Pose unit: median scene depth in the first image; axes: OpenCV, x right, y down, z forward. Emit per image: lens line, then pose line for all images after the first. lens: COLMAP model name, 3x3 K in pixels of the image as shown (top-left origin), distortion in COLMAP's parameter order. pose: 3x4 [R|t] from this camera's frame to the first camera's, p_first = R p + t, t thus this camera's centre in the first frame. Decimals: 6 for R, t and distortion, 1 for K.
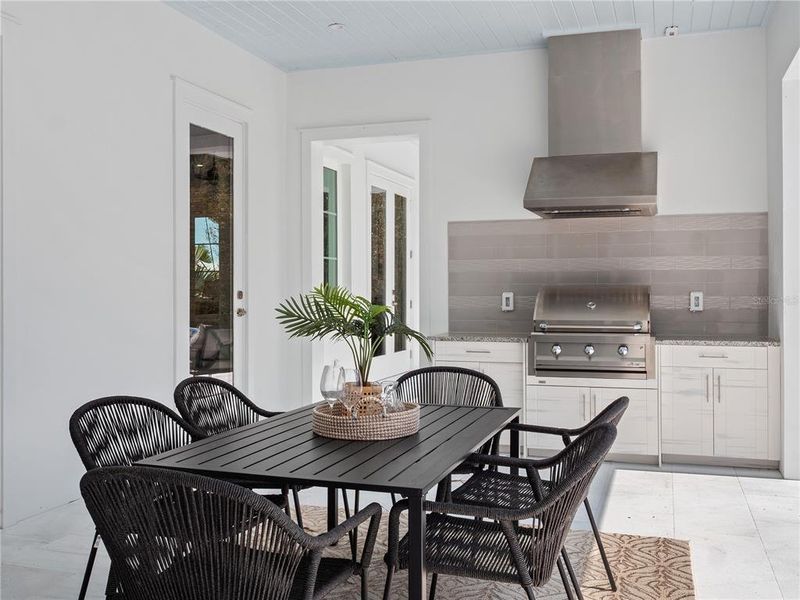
lens RADIAL K [[813.1, 0, 400.0], [0, 813.1, 300.0], [0, 0, 1]] dist [0.011177, 0.014220]
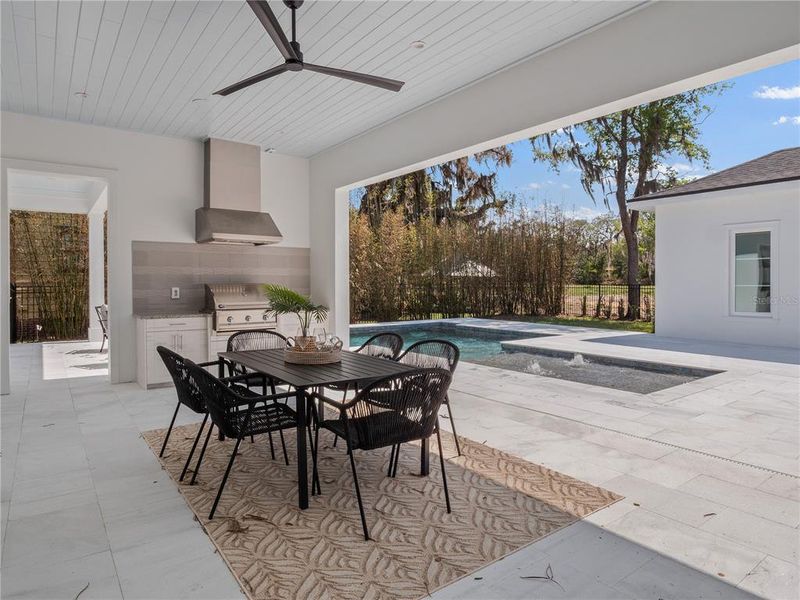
lens RADIAL K [[483.0, 0, 402.0], [0, 483.0, 296.6], [0, 0, 1]] dist [-0.021015, 0.004014]
pose [[0.580308, -0.021833, 0.814105, -0.410776], [0.011477, 0.999761, 0.018630, -0.003696], [-0.814316, -0.001468, 0.580419, 0.084657]]
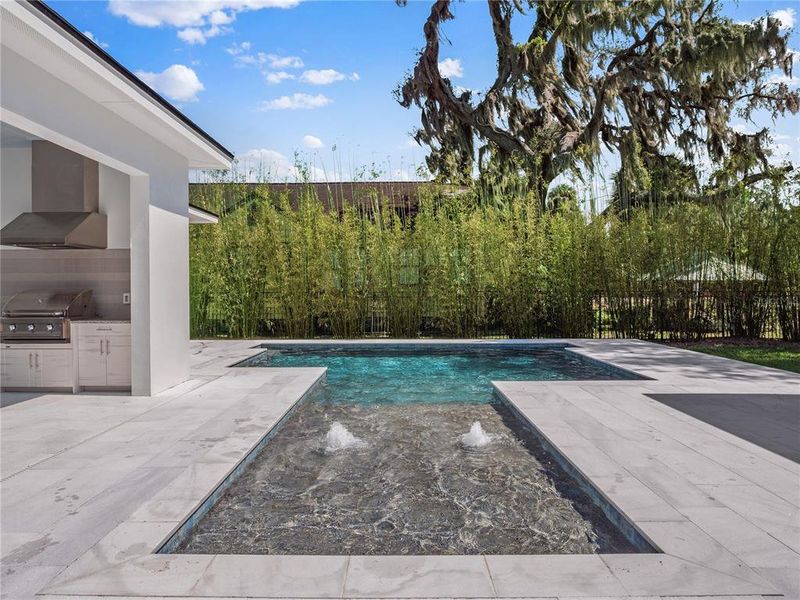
lens RADIAL K [[488.6, 0, 402.0], [0, 488.6, 295.6], [0, 0, 1]] dist [-0.019786, 0.003357]
pose [[0.951515, -0.000701, 0.307602, 0.597933], [0.002861, 0.999974, -0.006571, 0.004361], [-0.307589, 0.007132, 0.951492, -0.178582]]
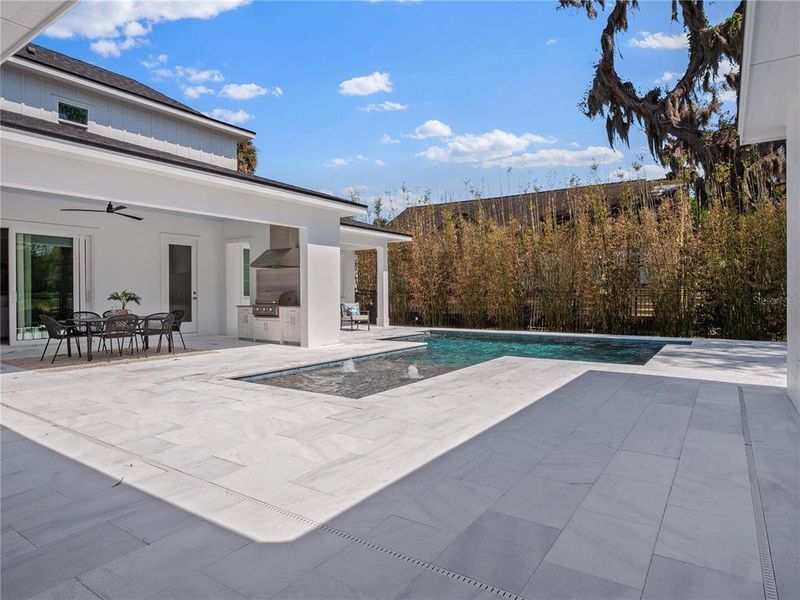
lens RADIAL K [[488.6, 0, 402.0], [0, 488.6, 295.6], [0, 0, 1]] dist [-0.019786, 0.003357]
pose [[0.962542, 0.000897, -0.271132, 1.197140], [-0.002941, 0.999970, -0.007133, 0.016607], [0.271118, 0.007663, 0.962516, -0.700868]]
